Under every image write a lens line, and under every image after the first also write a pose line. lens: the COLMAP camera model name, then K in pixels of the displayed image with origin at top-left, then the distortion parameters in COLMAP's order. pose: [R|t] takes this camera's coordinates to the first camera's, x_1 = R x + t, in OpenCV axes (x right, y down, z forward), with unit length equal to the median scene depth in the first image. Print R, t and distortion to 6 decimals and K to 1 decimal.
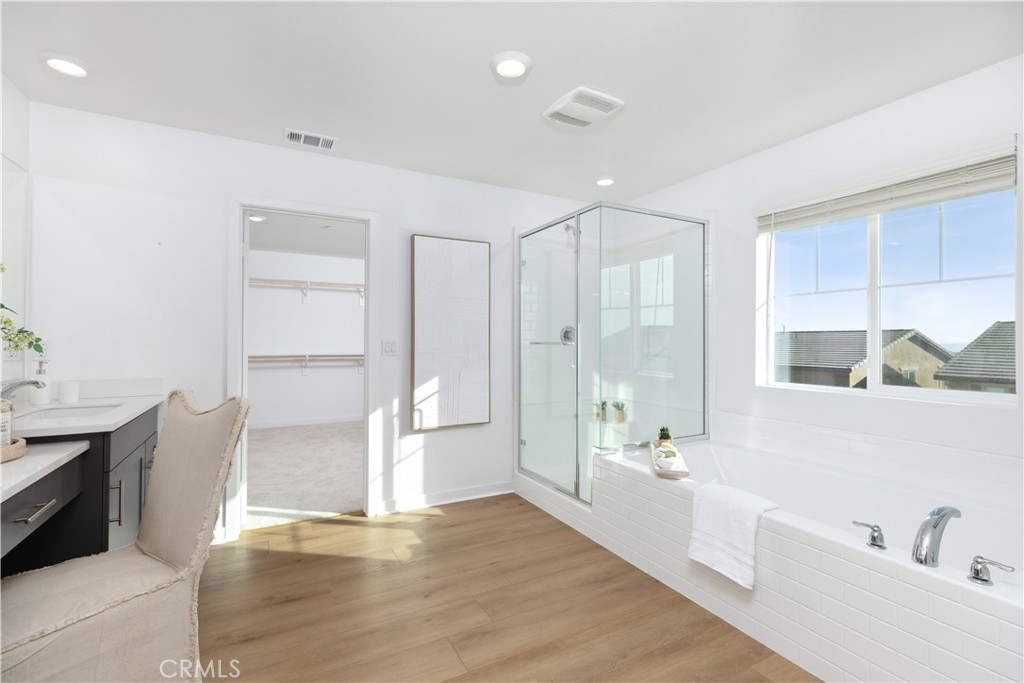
lens RADIAL K [[454.2, 0, 506.2], [0, 454.2, 343.3], [0, 0, 1]] dist [0.006700, -0.001274]
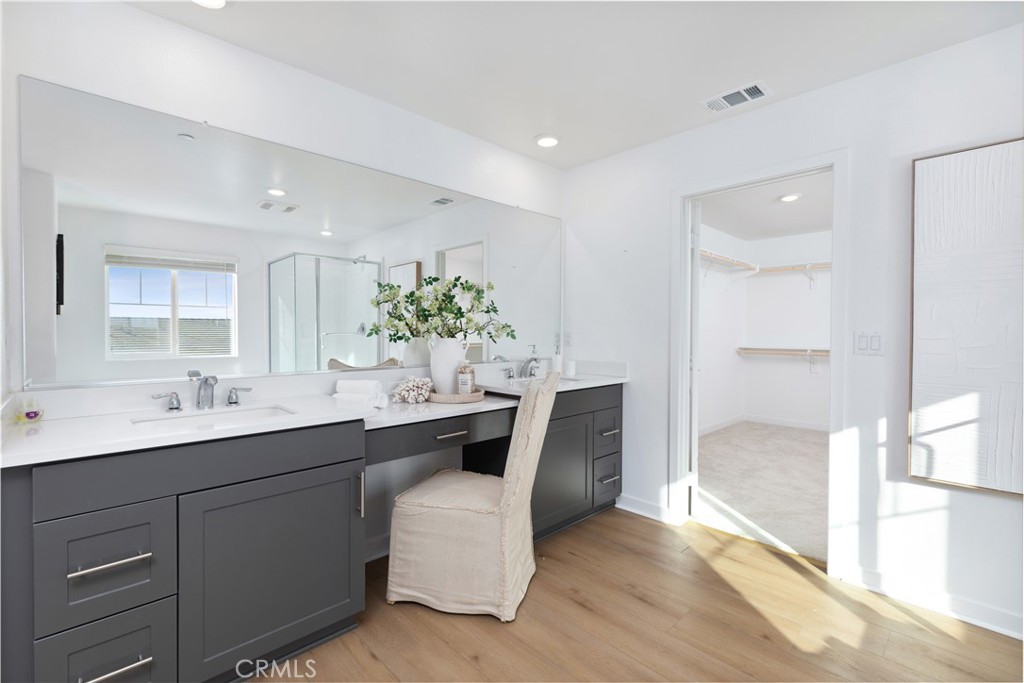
lens RADIAL K [[454.2, 0, 508.4], [0, 454.2, 335.1], [0, 0, 1]] dist [0.006700, -0.001274]
pose [[0.267419, 0.006776, -0.963557, 0.255769], [-0.004517, 0.999973, 0.005778, -0.001401], [0.963570, 0.002808, 0.267442, 0.315612]]
